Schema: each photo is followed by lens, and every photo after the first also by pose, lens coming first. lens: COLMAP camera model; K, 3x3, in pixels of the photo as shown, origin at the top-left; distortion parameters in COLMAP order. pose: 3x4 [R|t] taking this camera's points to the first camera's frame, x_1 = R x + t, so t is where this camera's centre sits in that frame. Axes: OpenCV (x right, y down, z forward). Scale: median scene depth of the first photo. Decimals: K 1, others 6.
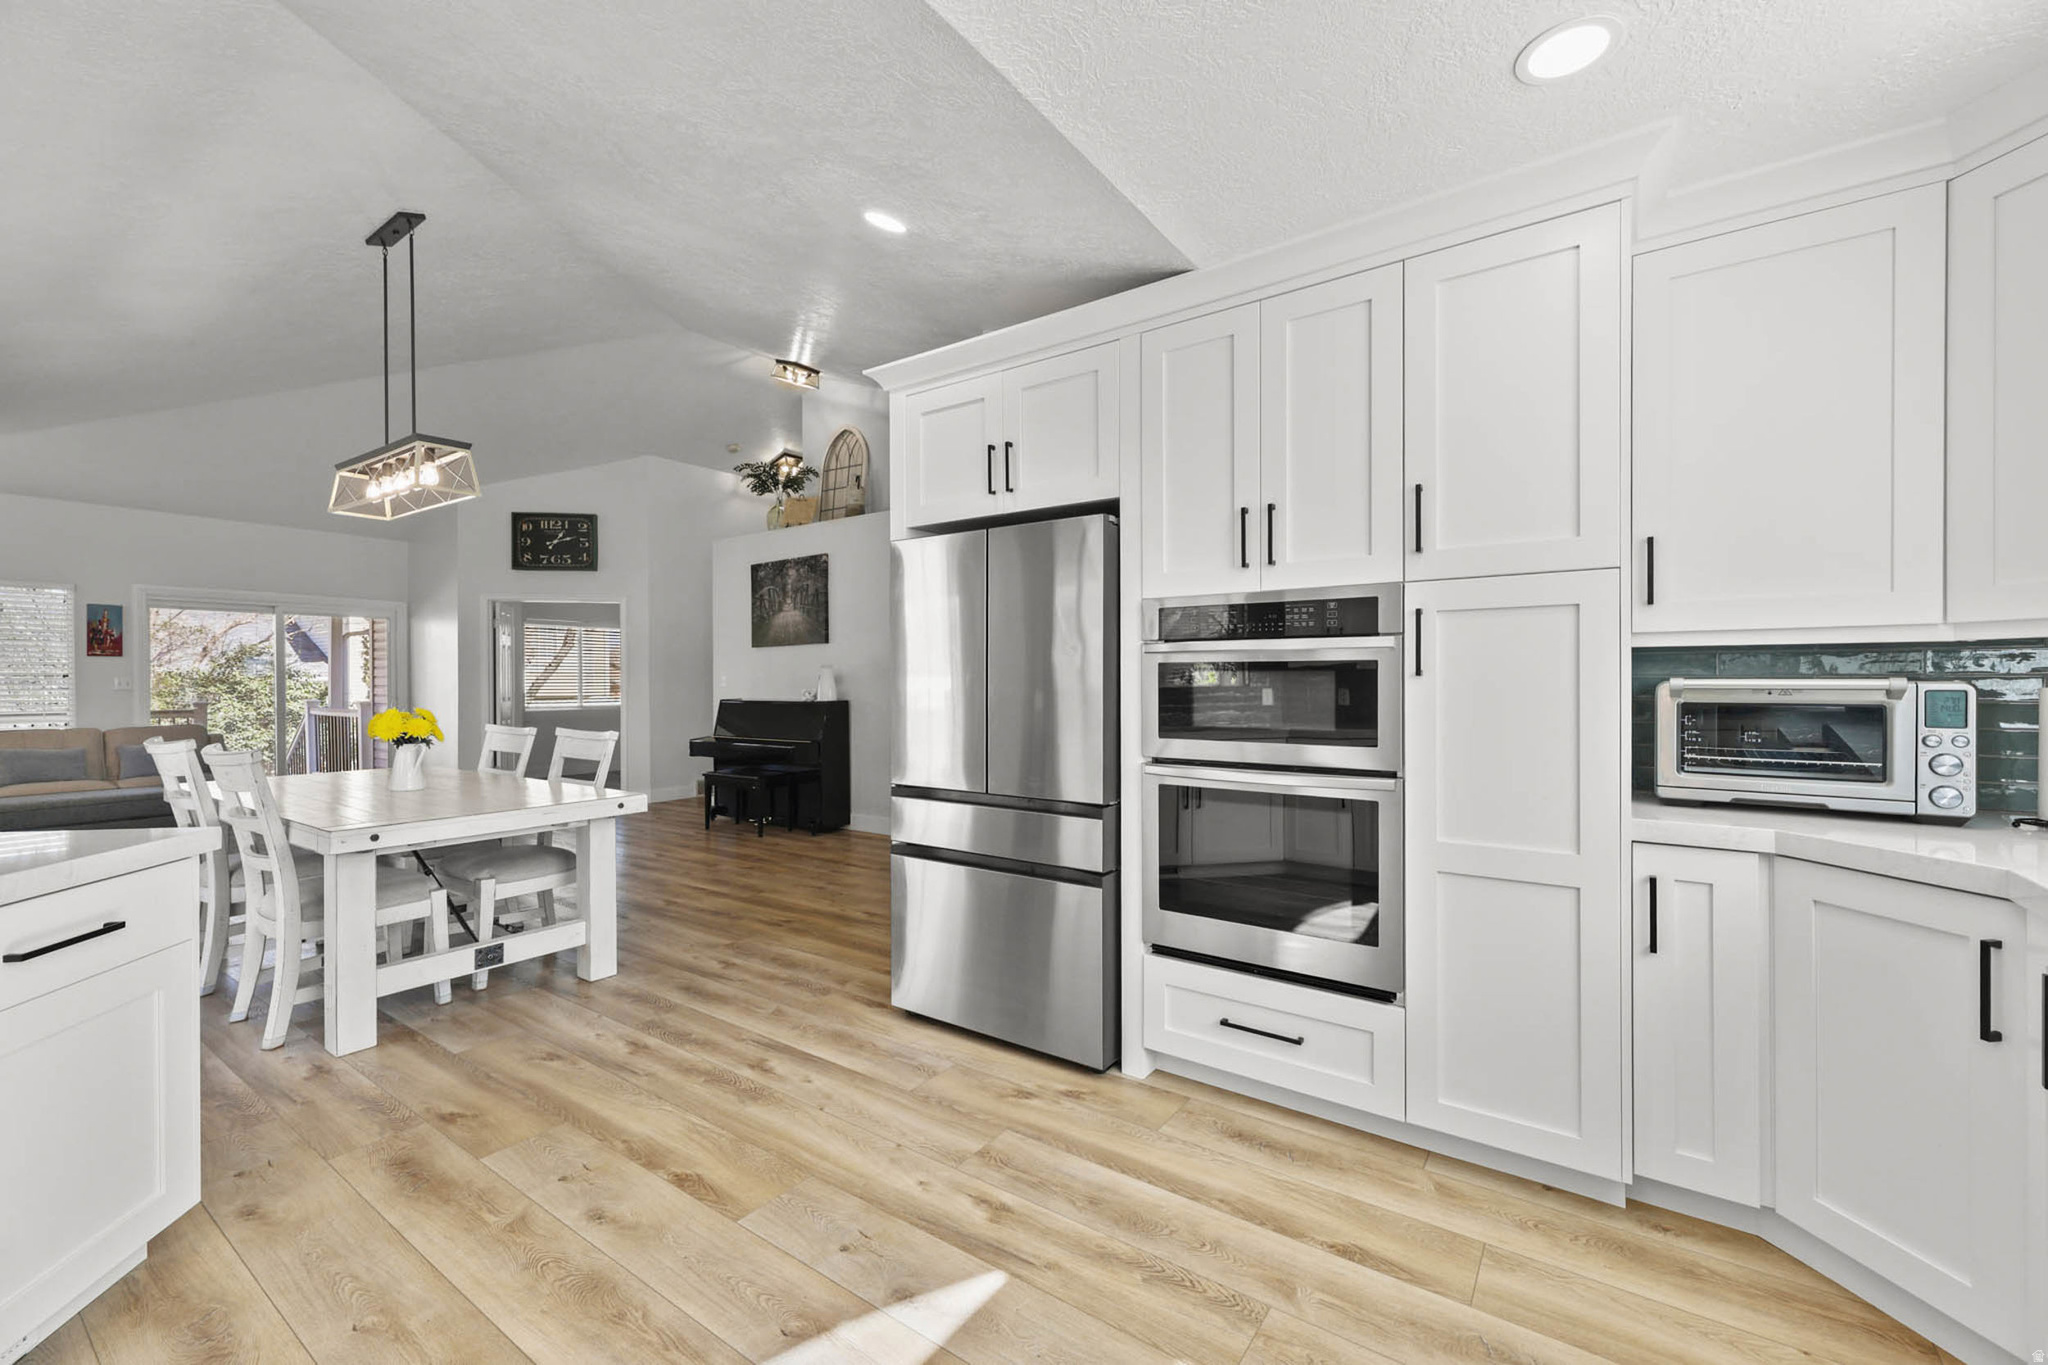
lens RADIAL K [[838.8, 0, 1026.2], [0, 838.8, 688.2], [0, 0, 1]] dist [0.012428, -0.000139]
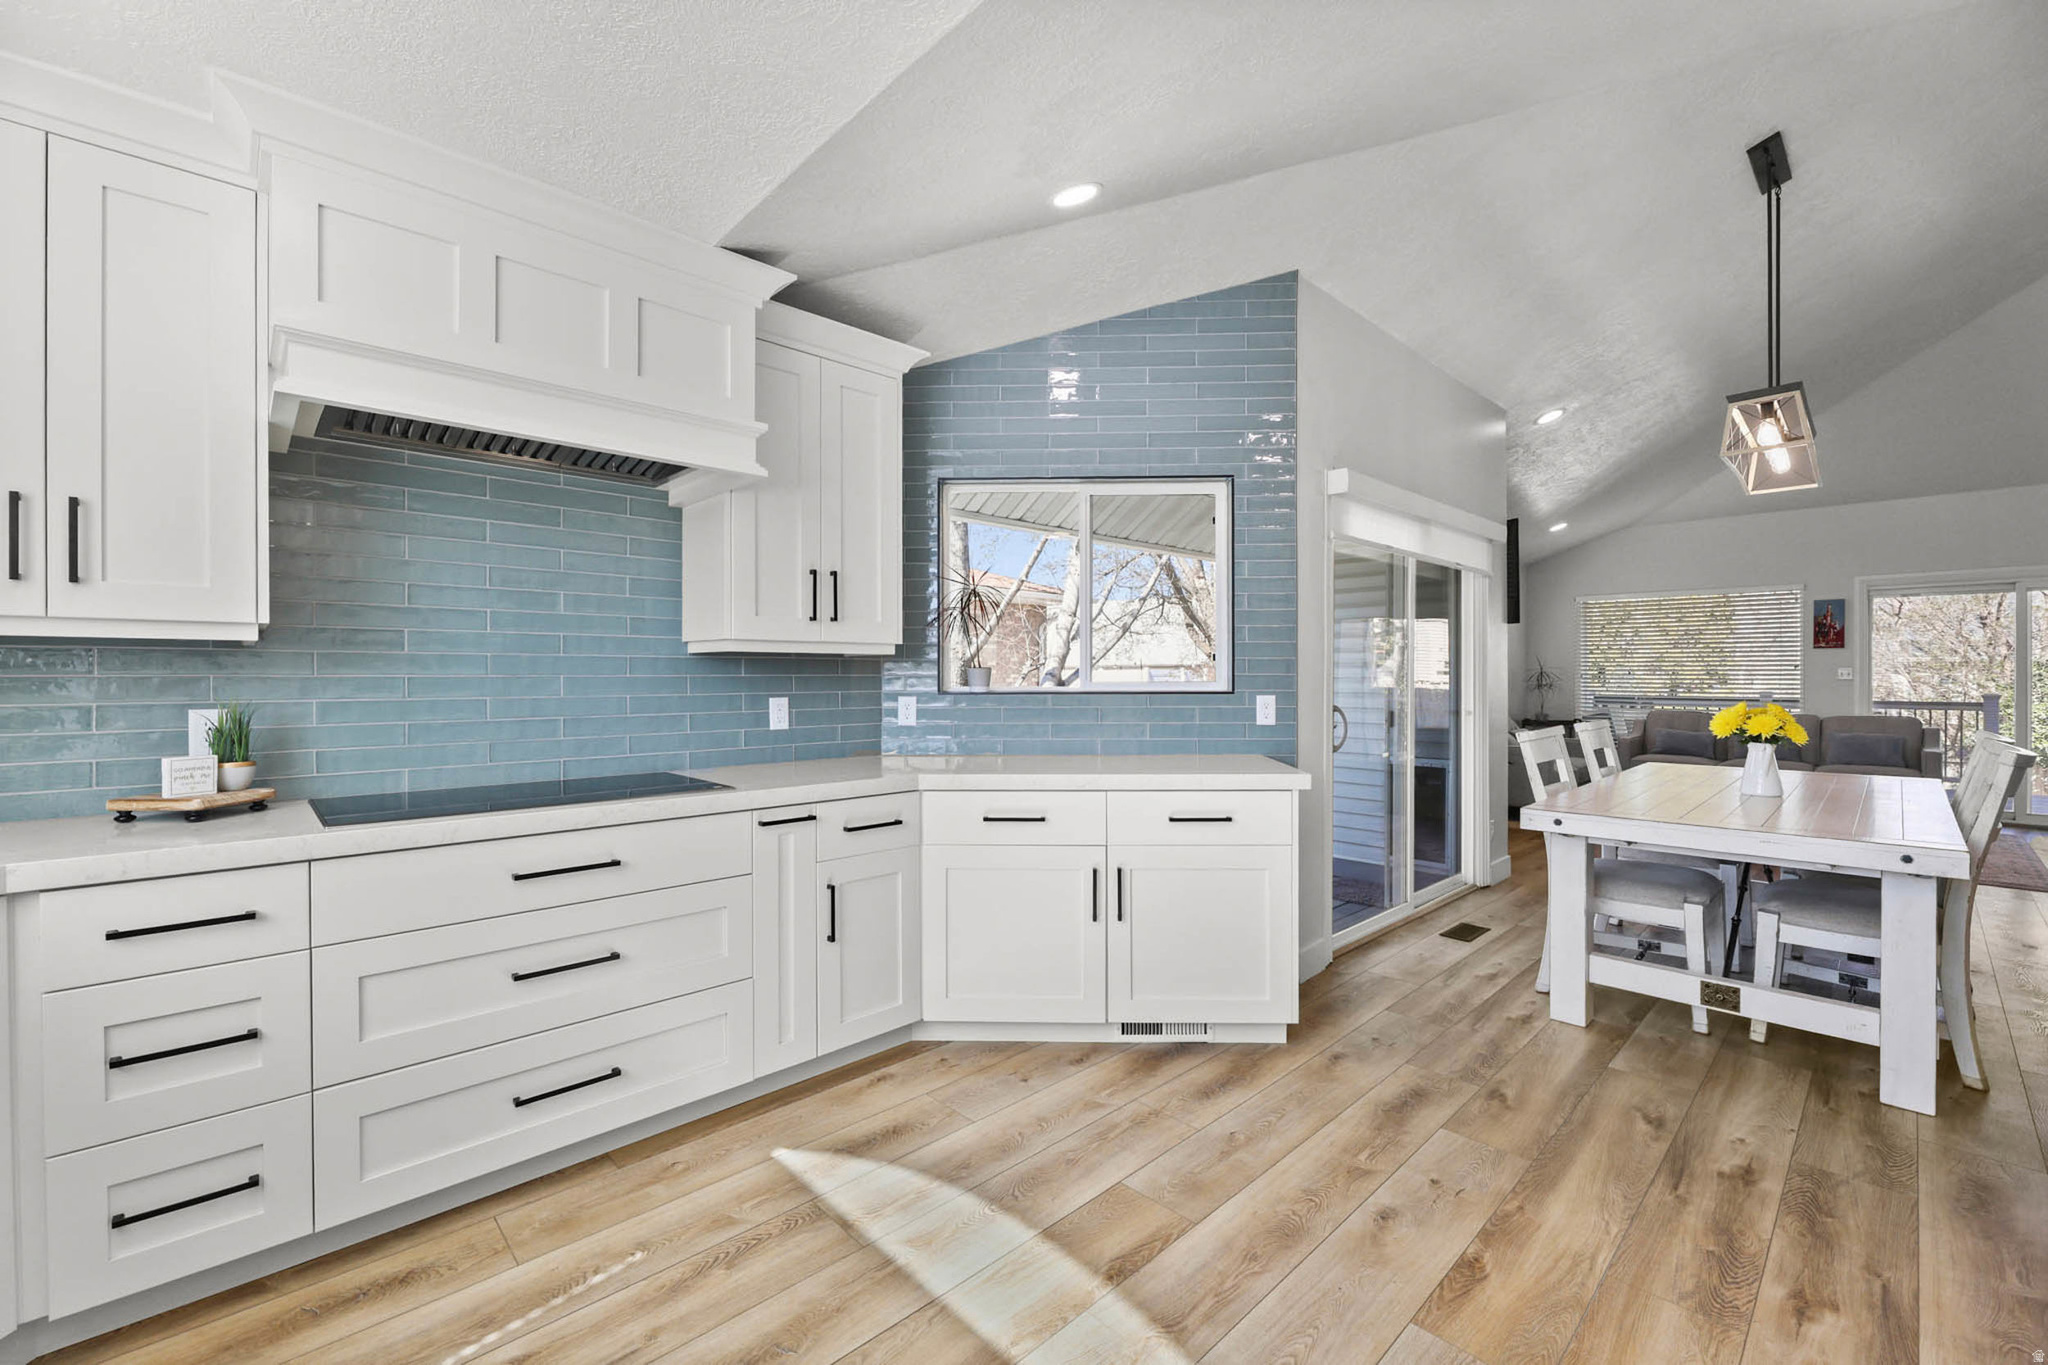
lens RADIAL K [[845.6, 0, 1024.0], [0, 845.6, 682.5], [0, 0, 1]] dist [-0.001584, -0.000399]
pose [[-0.194672, 0.010611, -0.980811, 0.373225], [-0.004885, 0.999919, 0.011787, -0.005287], [0.980856, 0.007086, -0.194605, 0.539105]]
